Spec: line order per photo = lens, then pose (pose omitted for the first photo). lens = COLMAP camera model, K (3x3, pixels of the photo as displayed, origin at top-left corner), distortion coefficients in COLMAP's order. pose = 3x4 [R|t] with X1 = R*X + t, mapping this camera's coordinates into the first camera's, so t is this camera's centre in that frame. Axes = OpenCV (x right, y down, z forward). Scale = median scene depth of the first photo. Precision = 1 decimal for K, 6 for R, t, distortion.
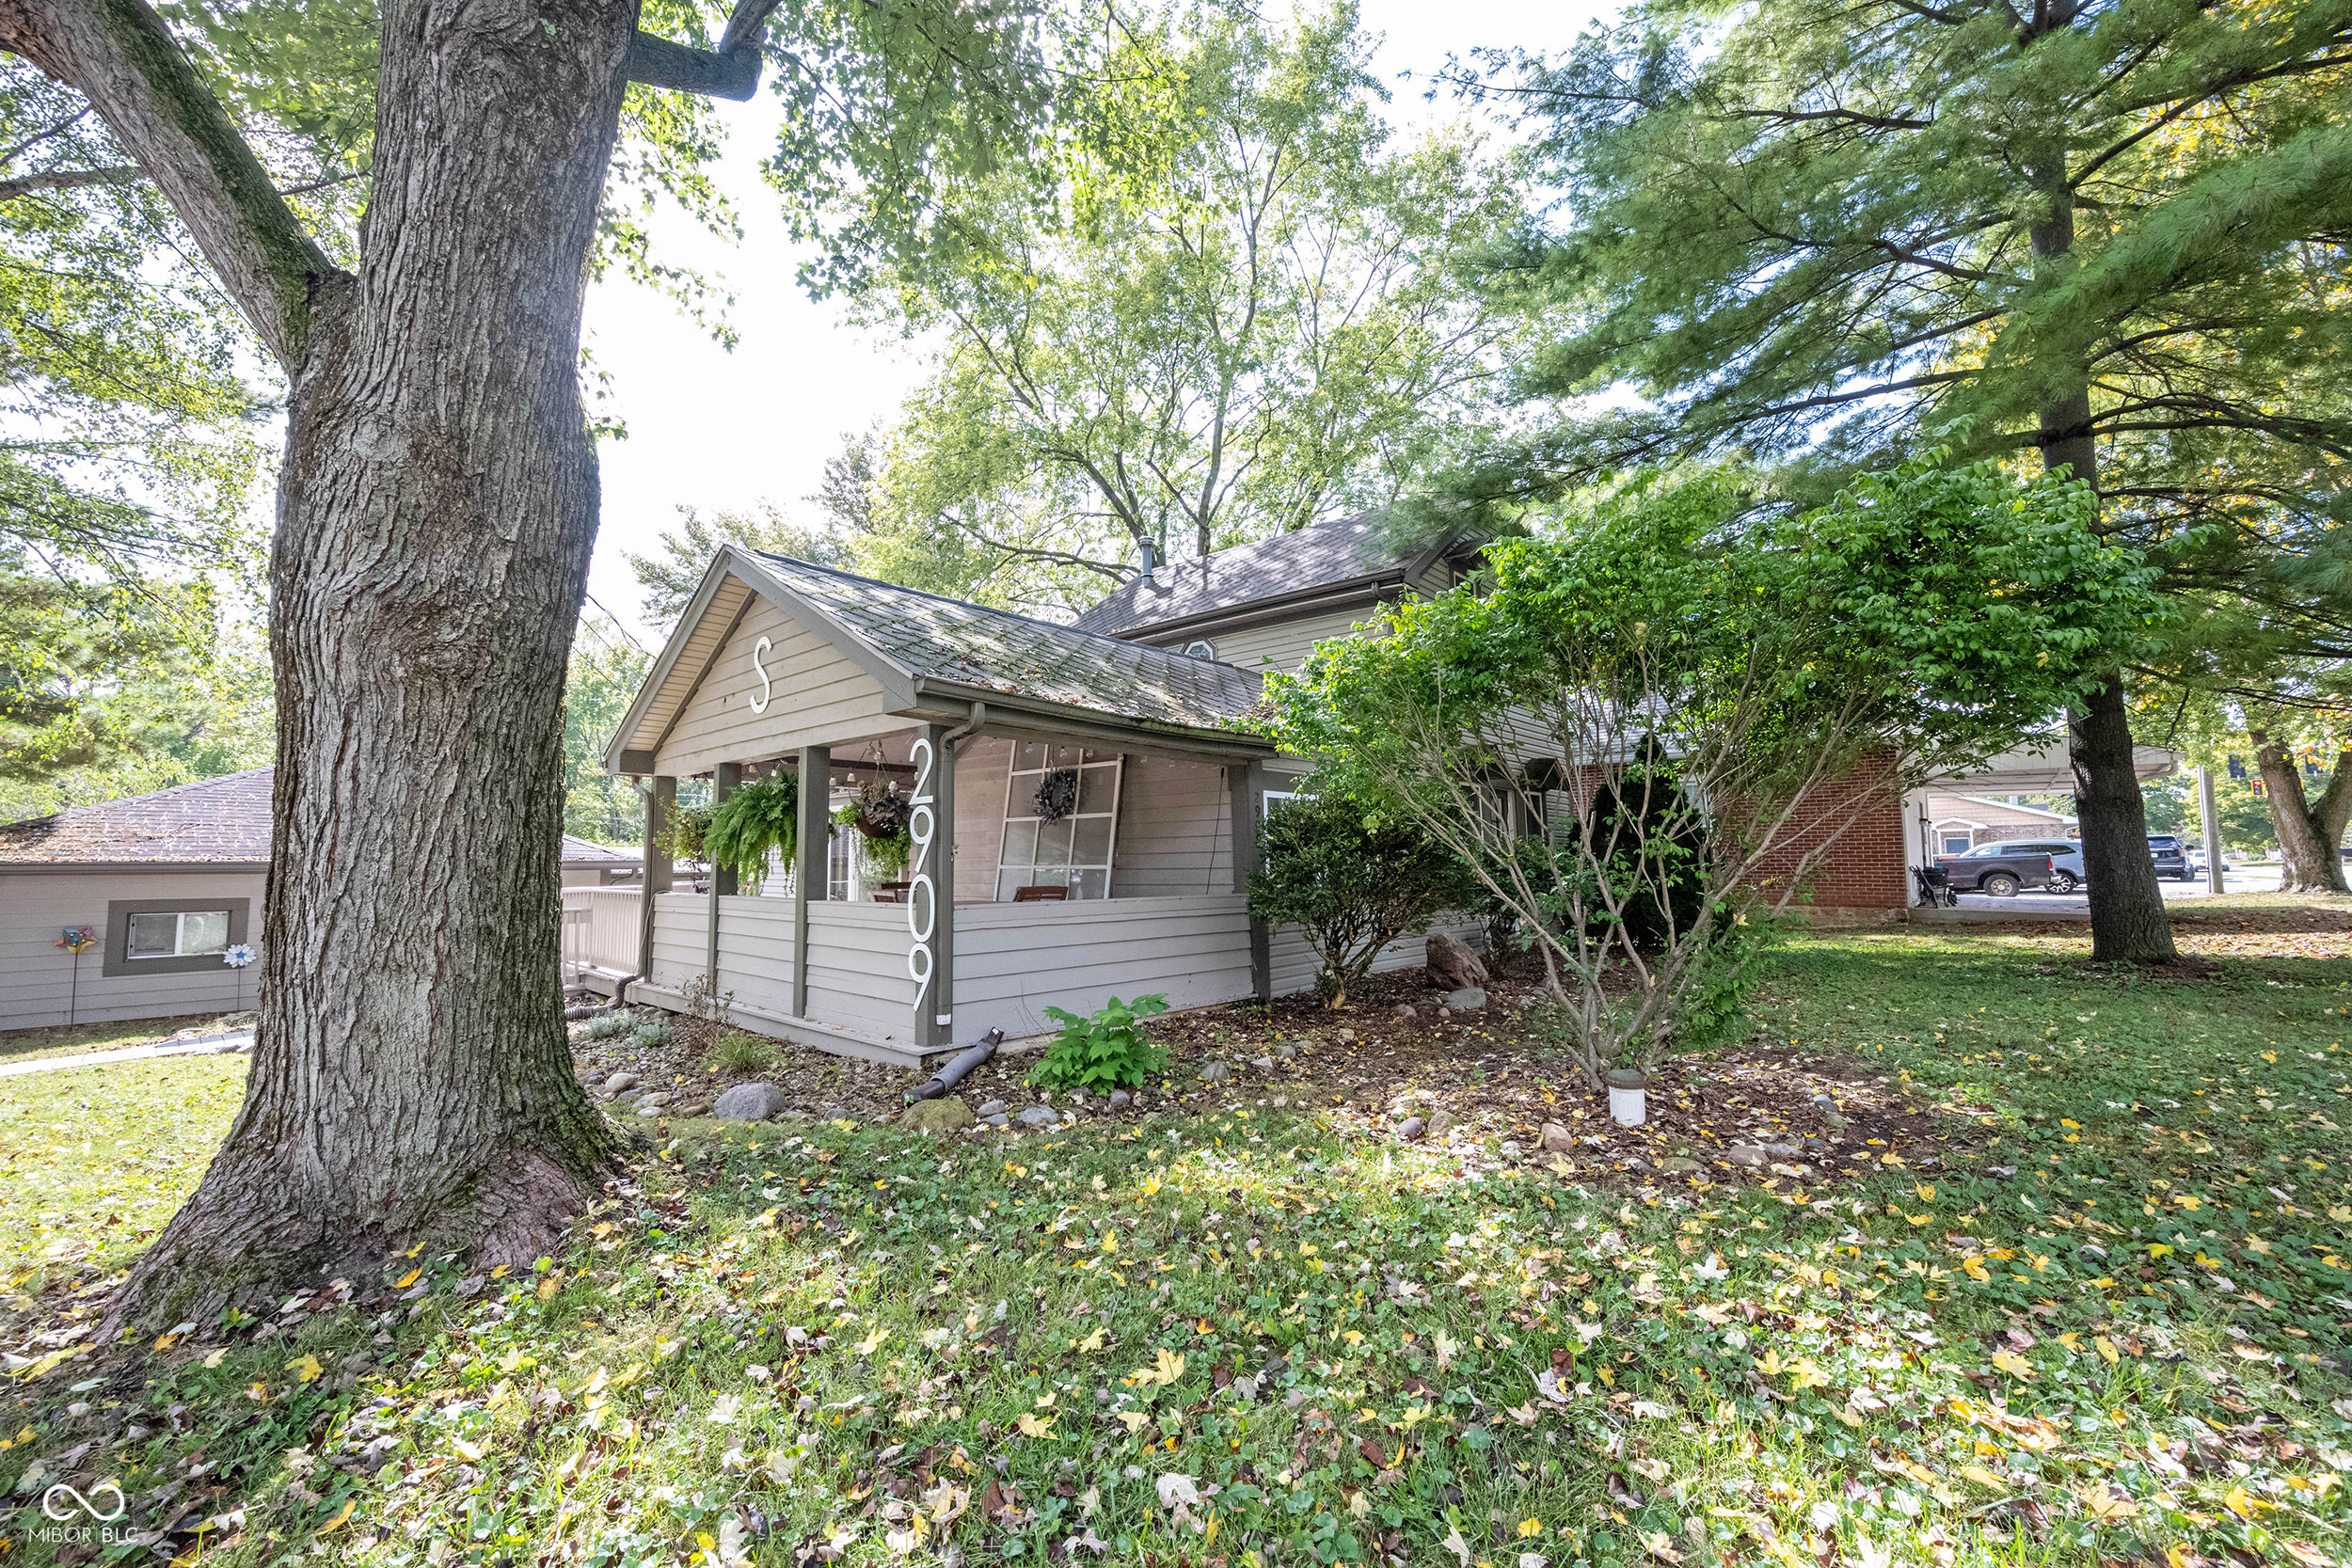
lens RADIAL K [[936.5, 0, 1173.1], [0, 936.5, 781.5], [0, 0, 1]] dist [-0.000430, 0.000007]
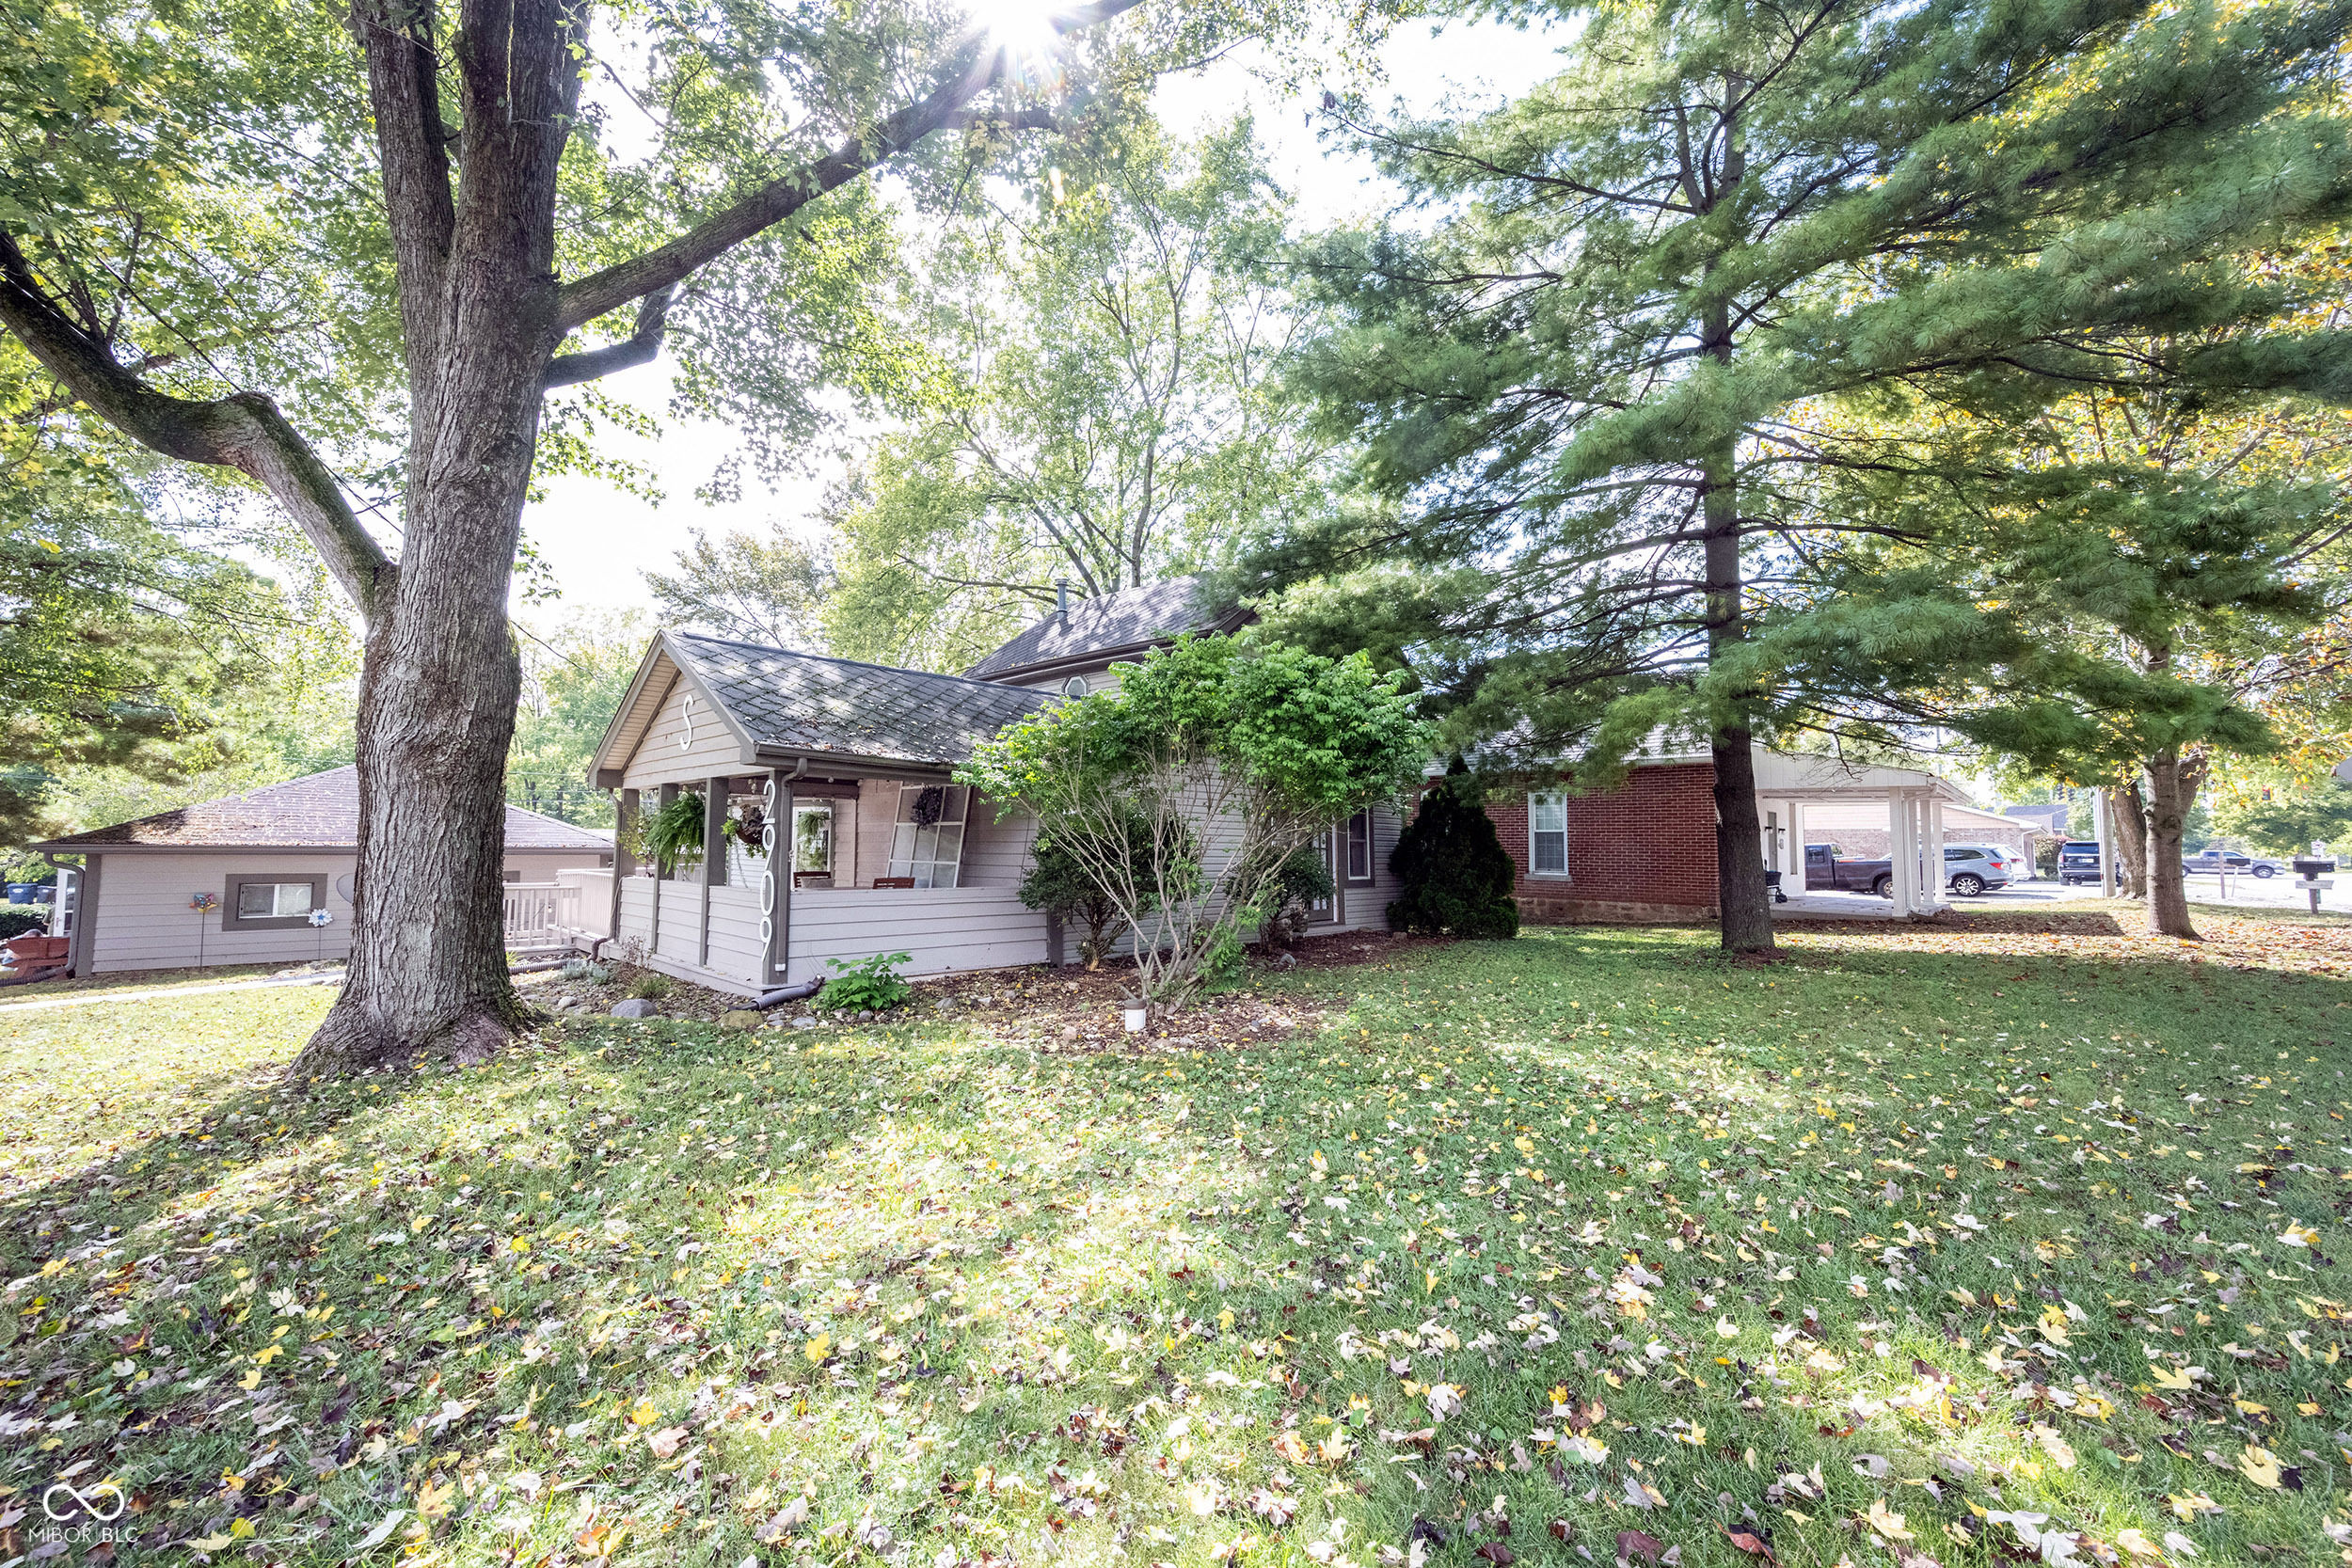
lens RADIAL K [[936.5, 0, 1173.1], [0, 936.5, 781.5], [0, 0, 1]] dist [-0.000430, 0.000007]
pose [[0.999236, 0.014713, -0.036199, 0.353991], [-0.014089, 0.999749, 0.017433, -0.064900], [0.036447, -0.016910, 0.999193, -0.387799]]
